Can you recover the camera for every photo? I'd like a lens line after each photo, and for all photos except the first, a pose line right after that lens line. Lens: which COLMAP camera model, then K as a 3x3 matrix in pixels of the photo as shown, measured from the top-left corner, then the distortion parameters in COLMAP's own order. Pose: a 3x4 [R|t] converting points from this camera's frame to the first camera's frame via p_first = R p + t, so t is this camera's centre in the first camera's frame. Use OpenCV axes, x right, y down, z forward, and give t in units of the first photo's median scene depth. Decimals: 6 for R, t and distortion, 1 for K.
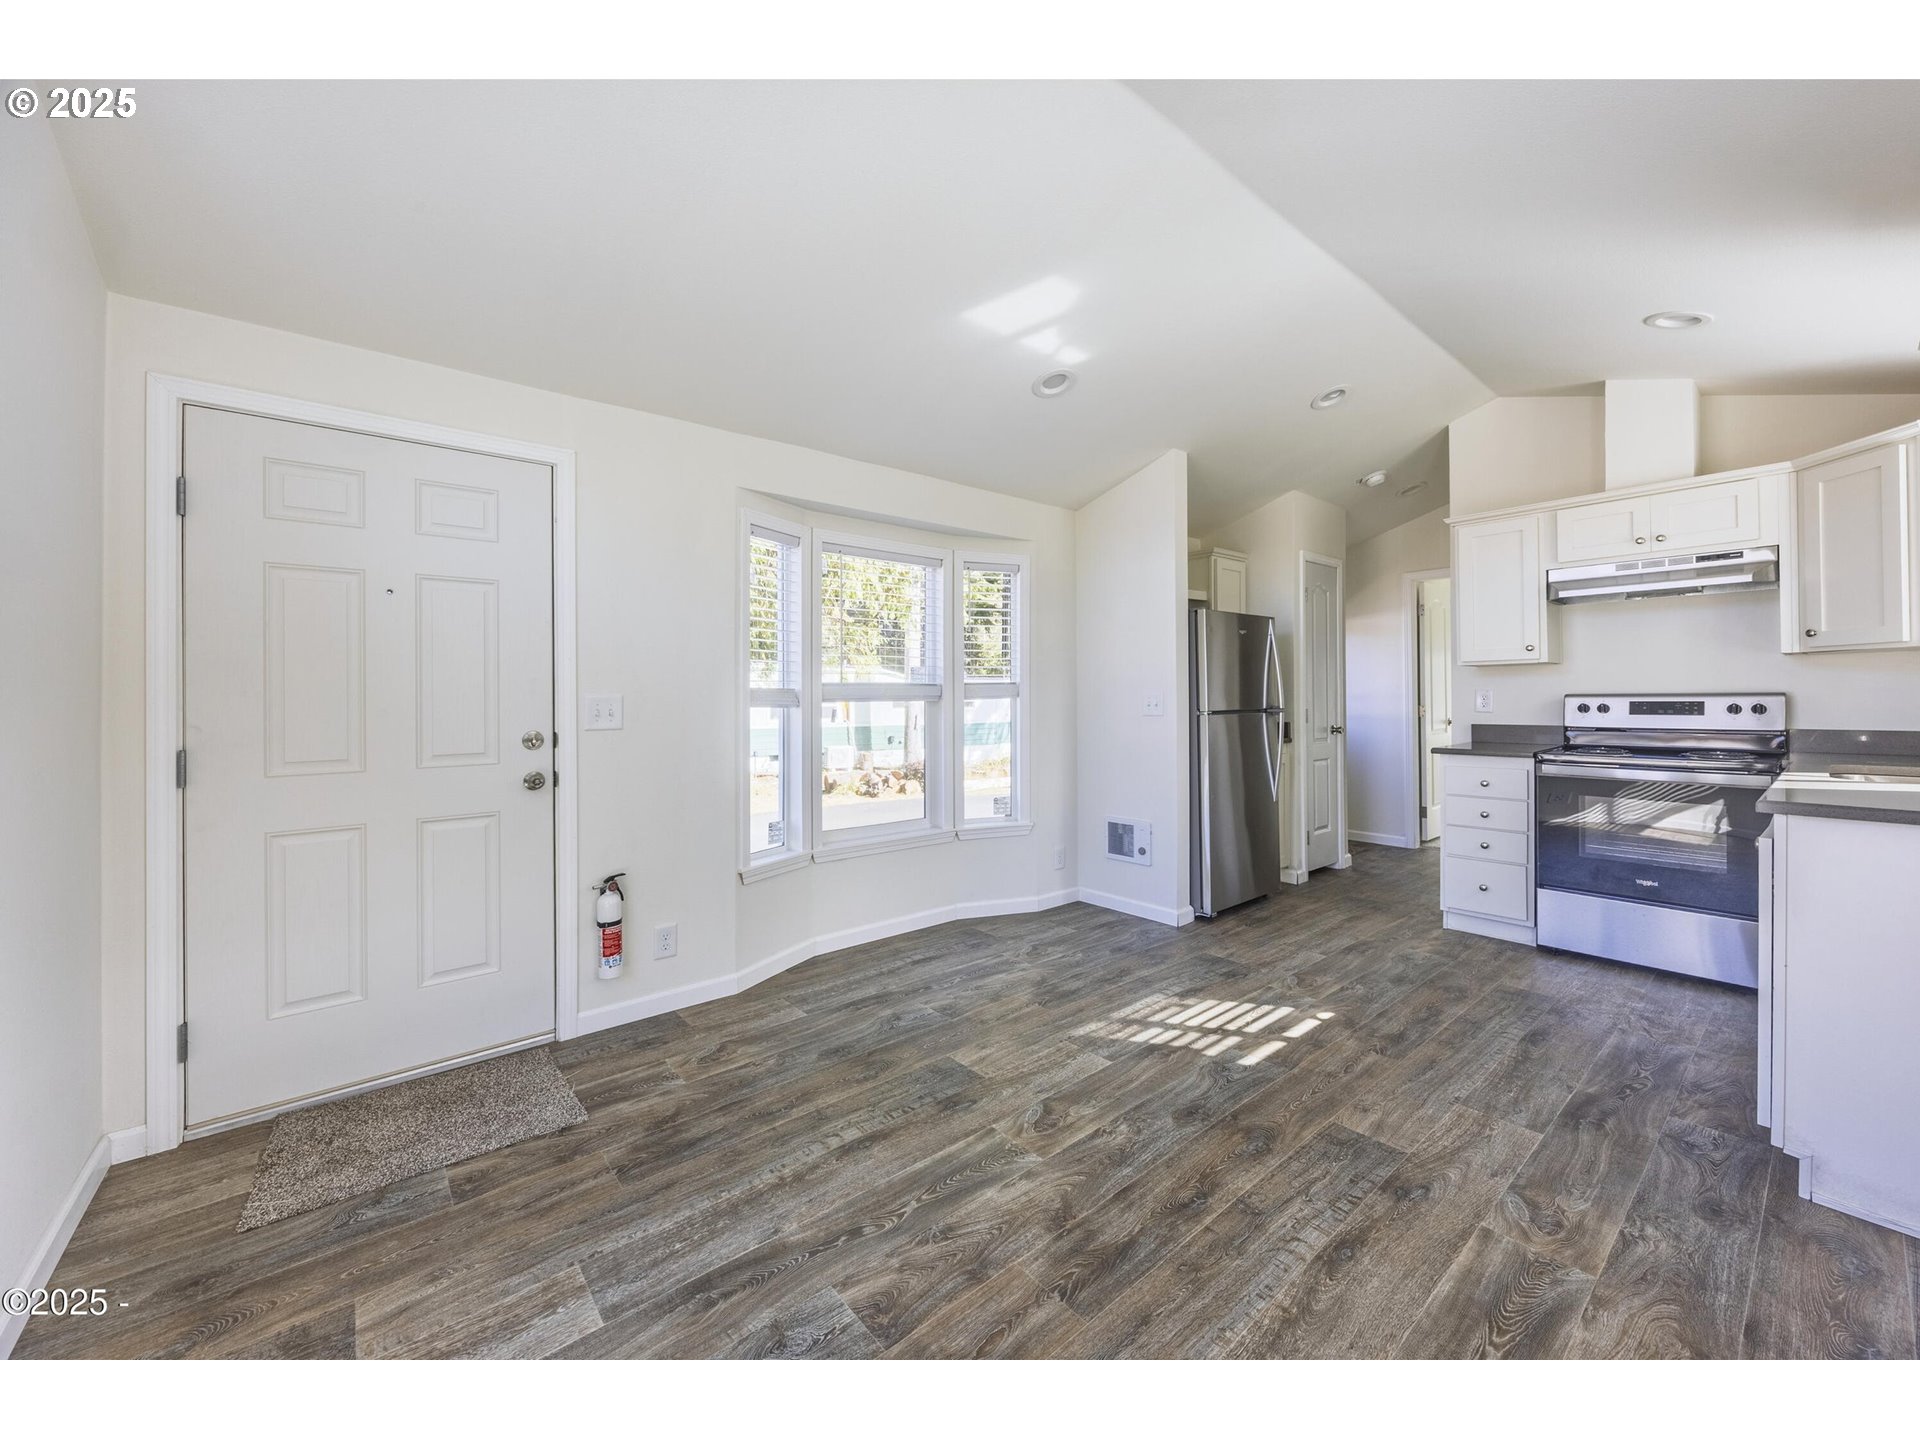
lens RADIAL K [[742.3, 0, 951.8], [0, 742.3, 699.4], [0, 0, 1]] dist [-0.002257, 0.000134]
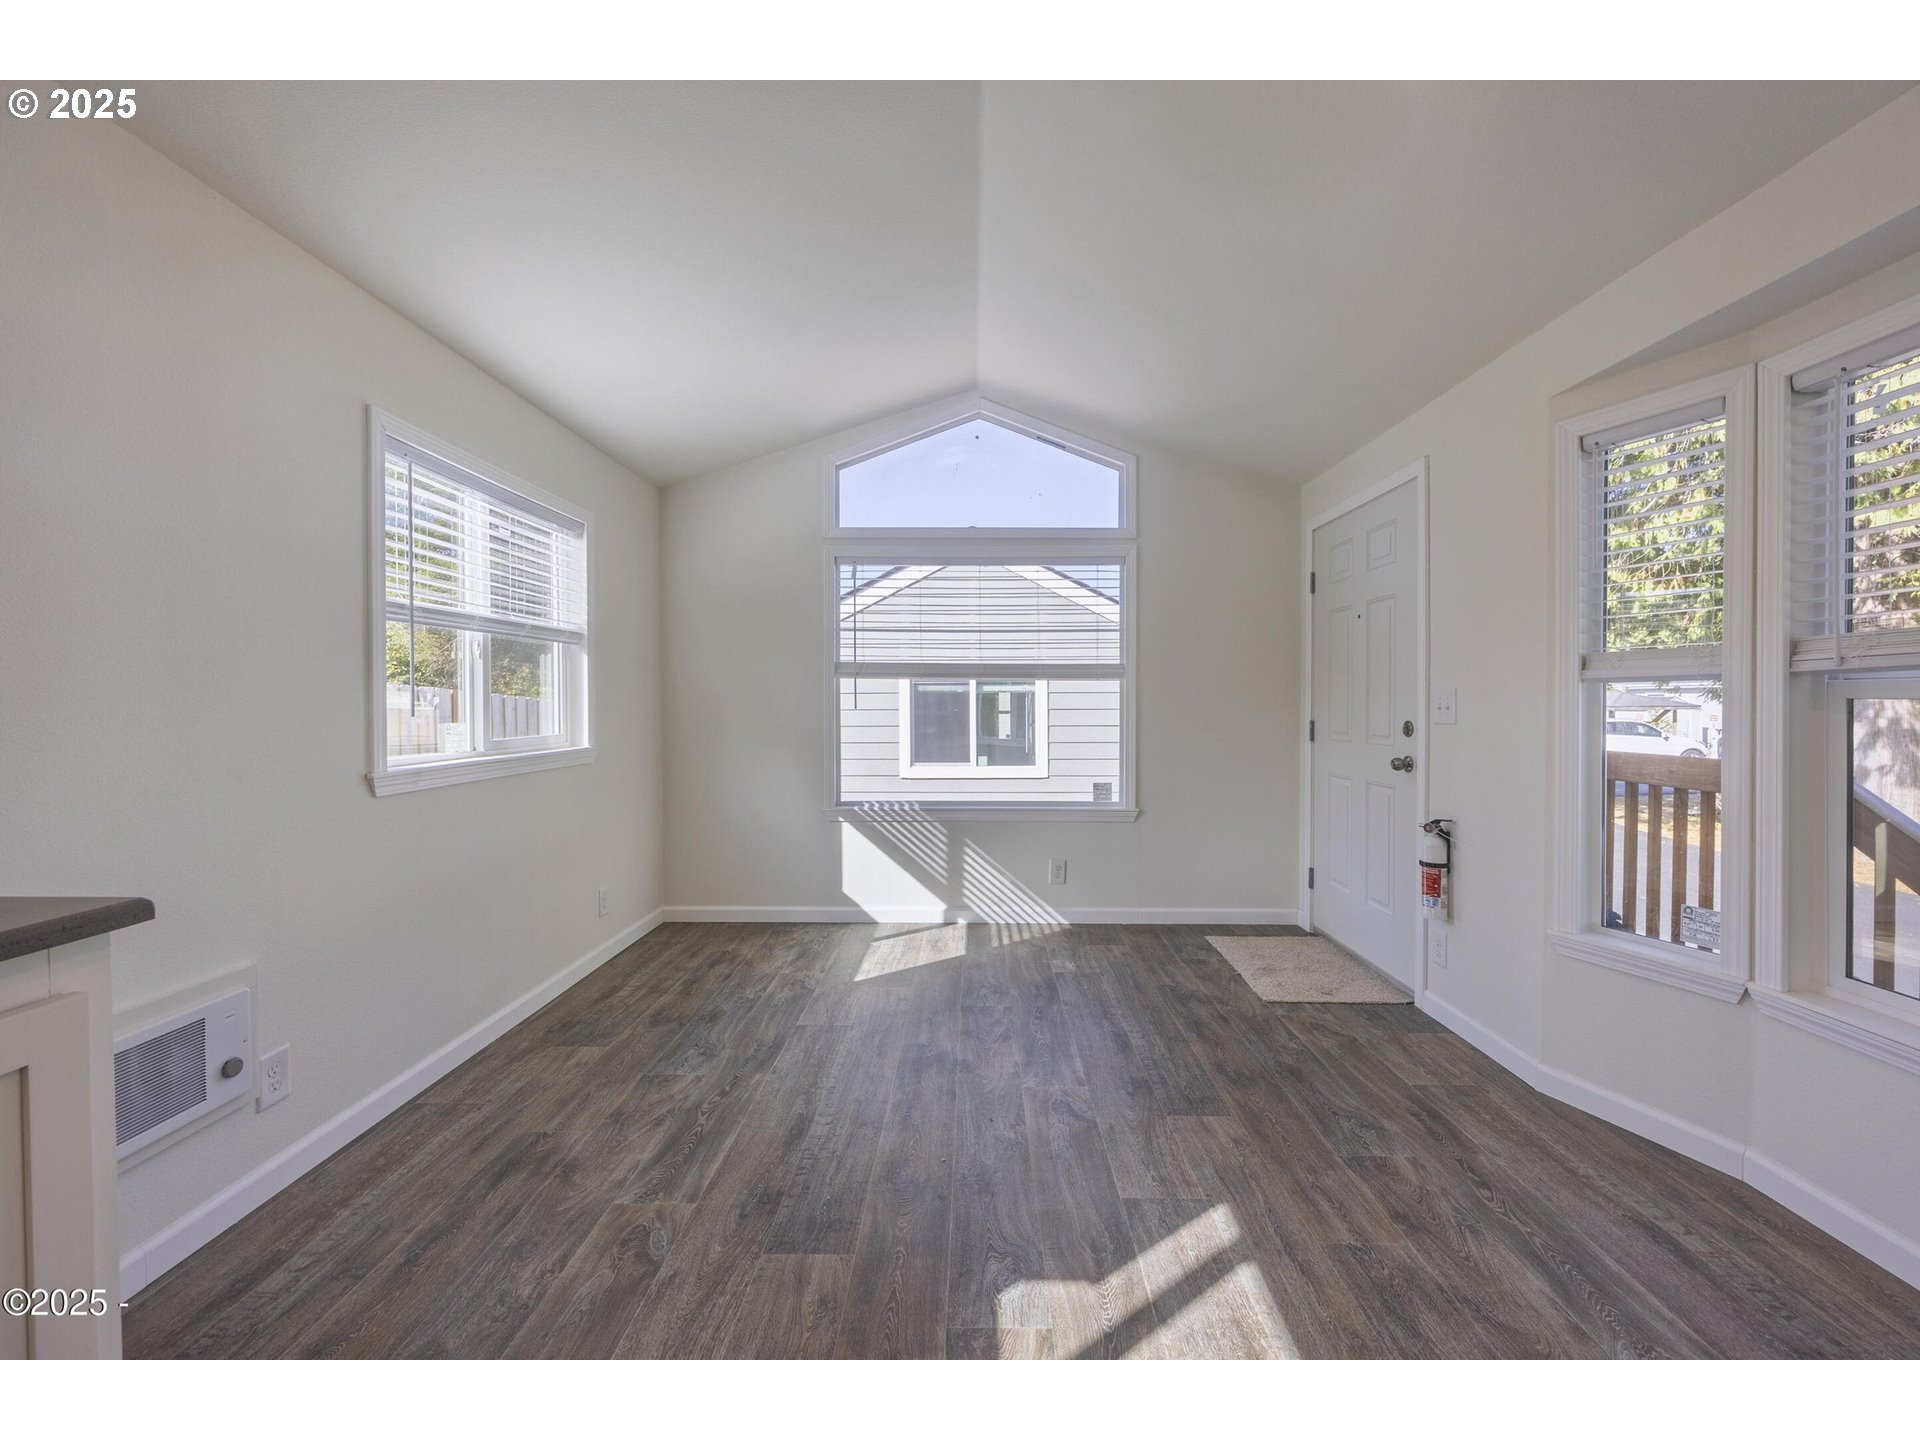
lens RADIAL K [[738.8, 0, 967.6], [0, 738.8, 706.5], [0, 0, 1]] dist [-0.000162, 0.000065]
pose [[-0.635727, 0.016896, -0.771729, 0.682795], [0.007891, 0.999850, 0.015390, -0.006856], [0.771874, 0.003694, -0.635765, 1.057668]]
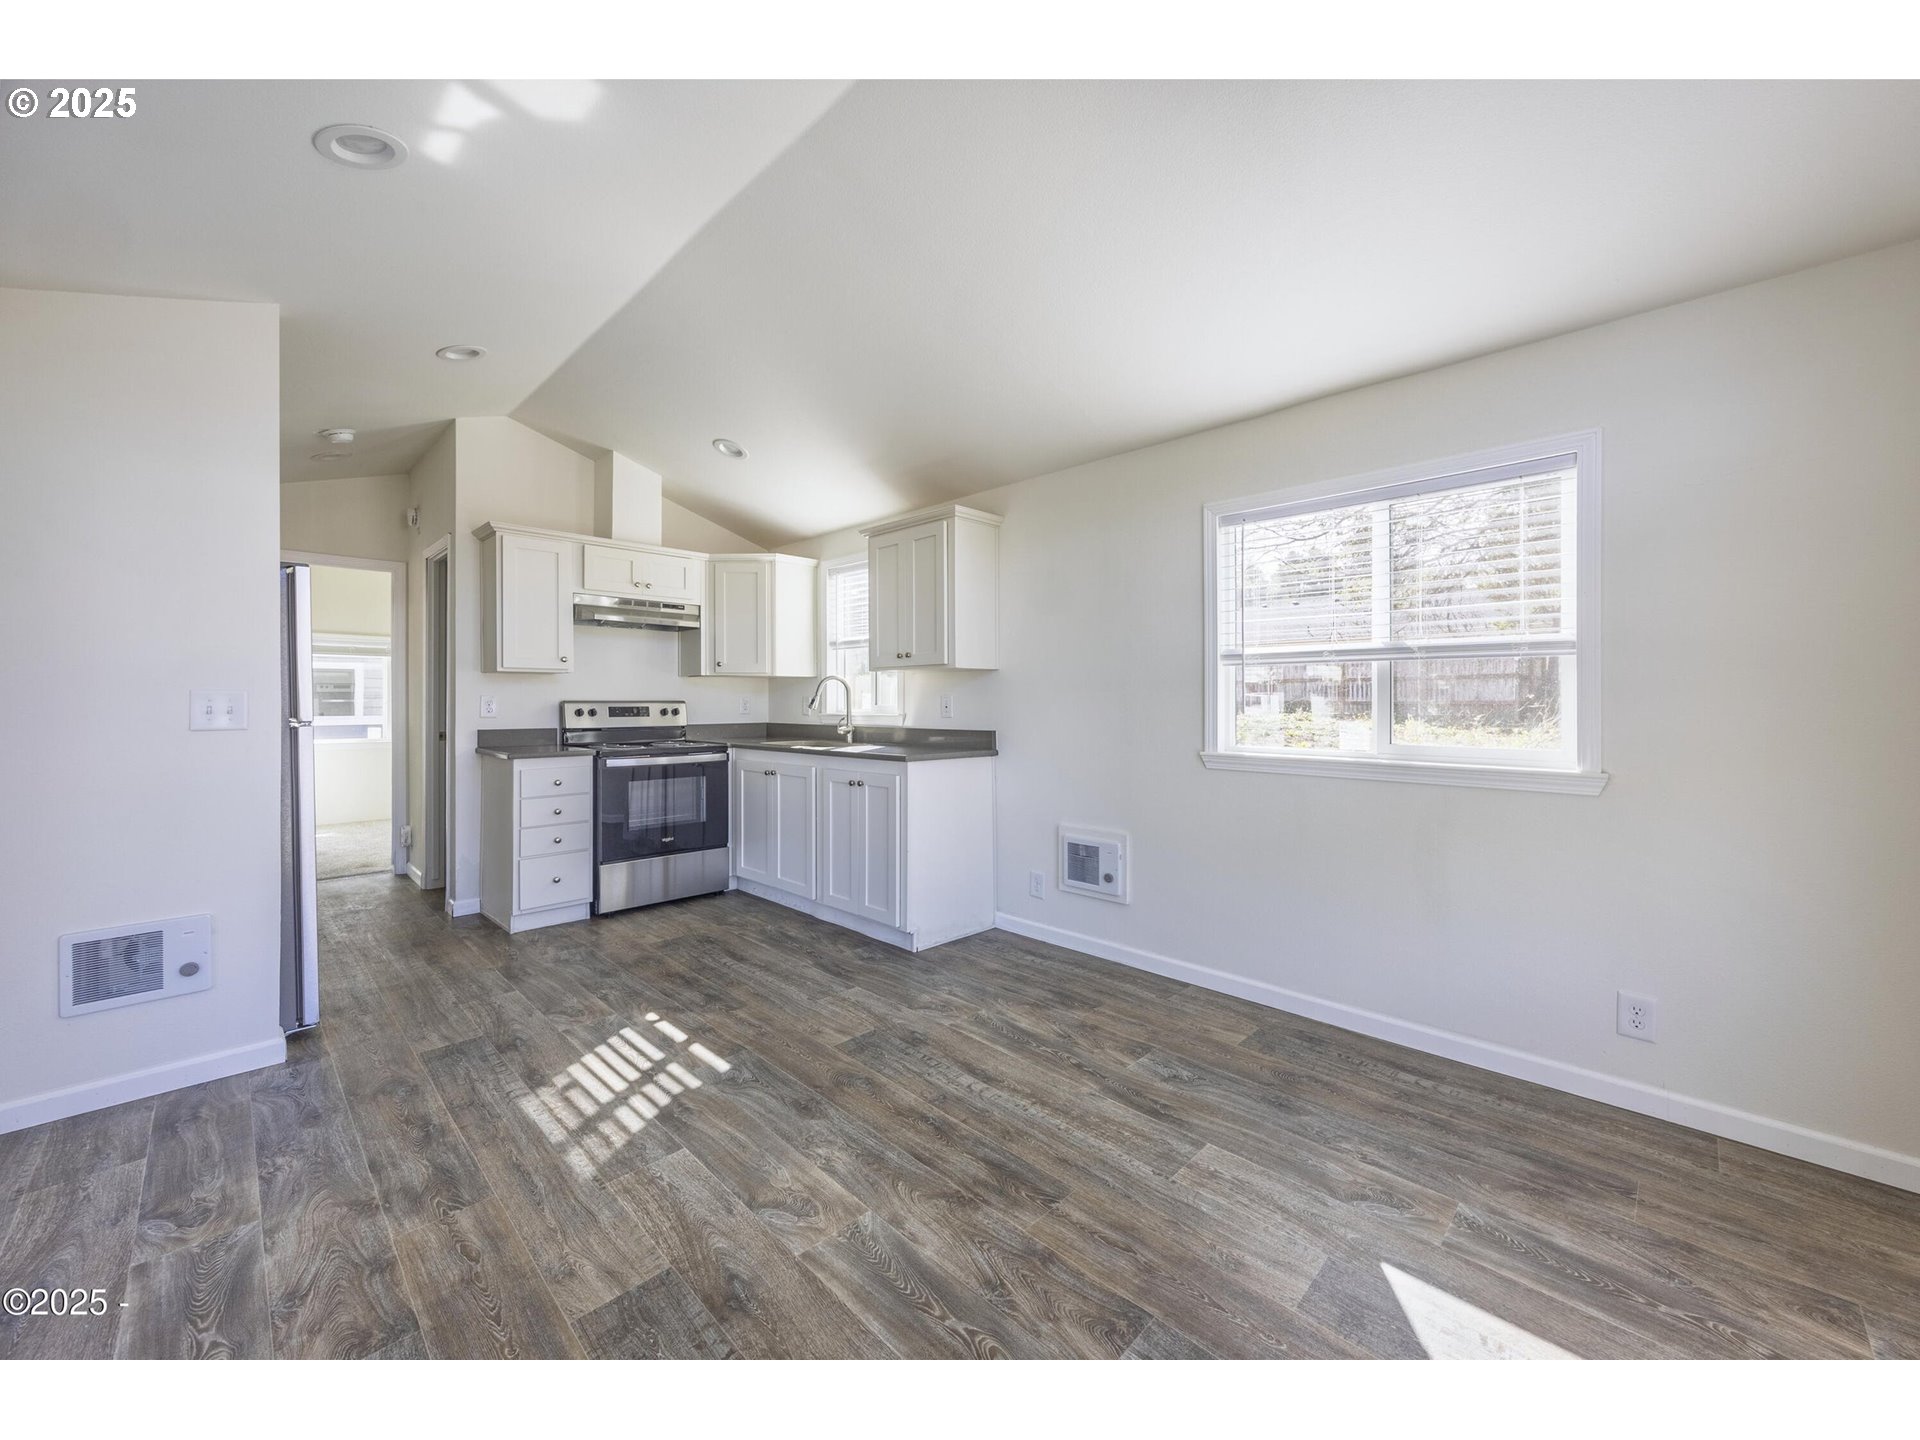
lens RADIAL K [[749.6, 0, 961.2], [0, 749.6, 711.4], [0, 0, 1]] dist [-0.001205, -0.000195]
pose [[-0.115482, -0.004827, 0.993298, -0.496337], [0.001863, 0.999985, 0.005077, 0.005759], [-0.993308, 0.002437, -0.115471, 0.622860]]
